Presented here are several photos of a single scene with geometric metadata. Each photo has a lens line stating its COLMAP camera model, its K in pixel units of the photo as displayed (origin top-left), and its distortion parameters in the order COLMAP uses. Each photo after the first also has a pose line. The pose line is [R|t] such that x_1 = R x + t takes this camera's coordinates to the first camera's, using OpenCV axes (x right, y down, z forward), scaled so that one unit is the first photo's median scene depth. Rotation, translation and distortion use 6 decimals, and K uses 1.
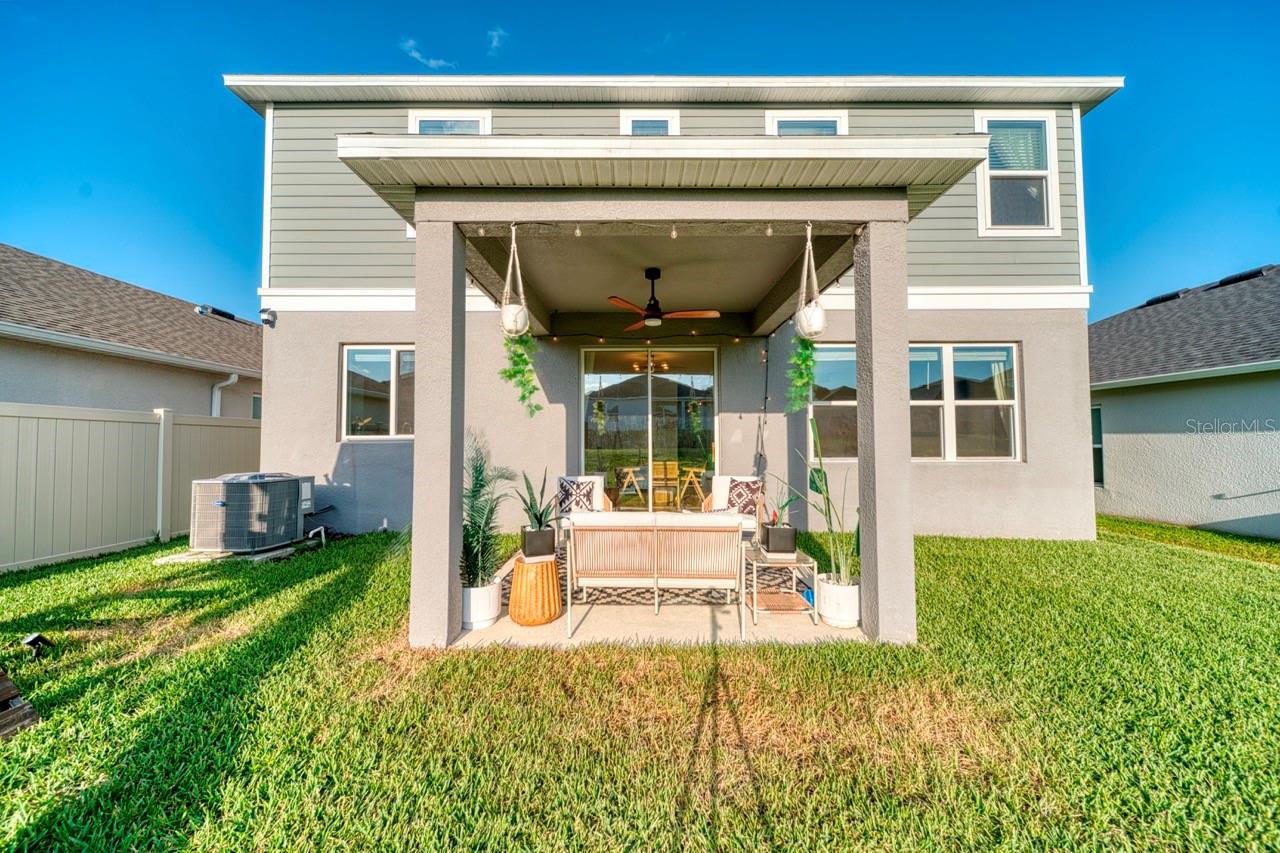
lens RADIAL K [[457.8, 0, 641.1], [0, 457.8, 429.6], [0, 0, 1]] dist [-0.000401, -0.000275]
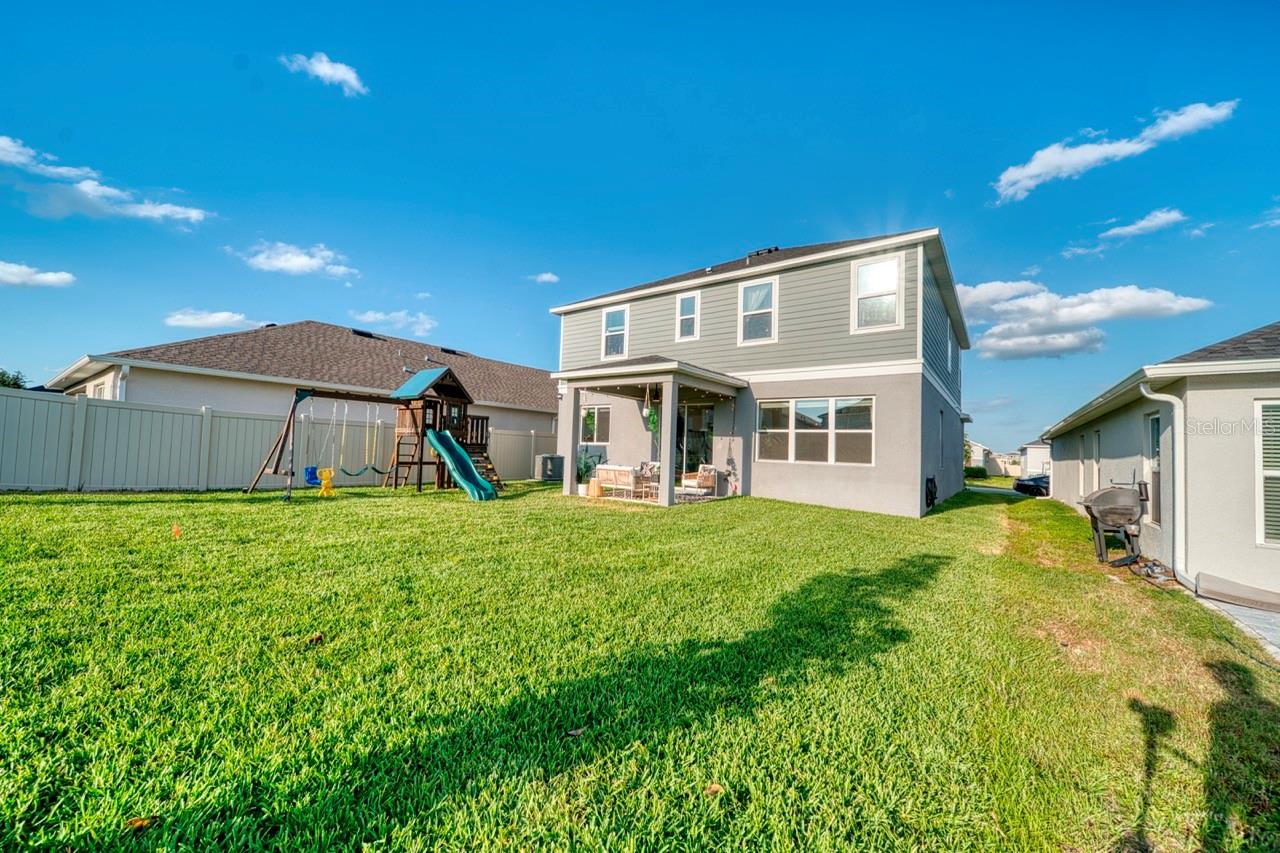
lens RADIAL K [[523.4, 0, 640.0], [0, 523.4, 426.5], [0, 0, 1]] dist [0.033809, -0.000069]
pose [[0.792396, 0.004284, -0.609992, 1.319522], [-0.019196, 0.999655, -0.017916, -0.025498], [0.609705, 0.025906, 0.792205, -1.045941]]
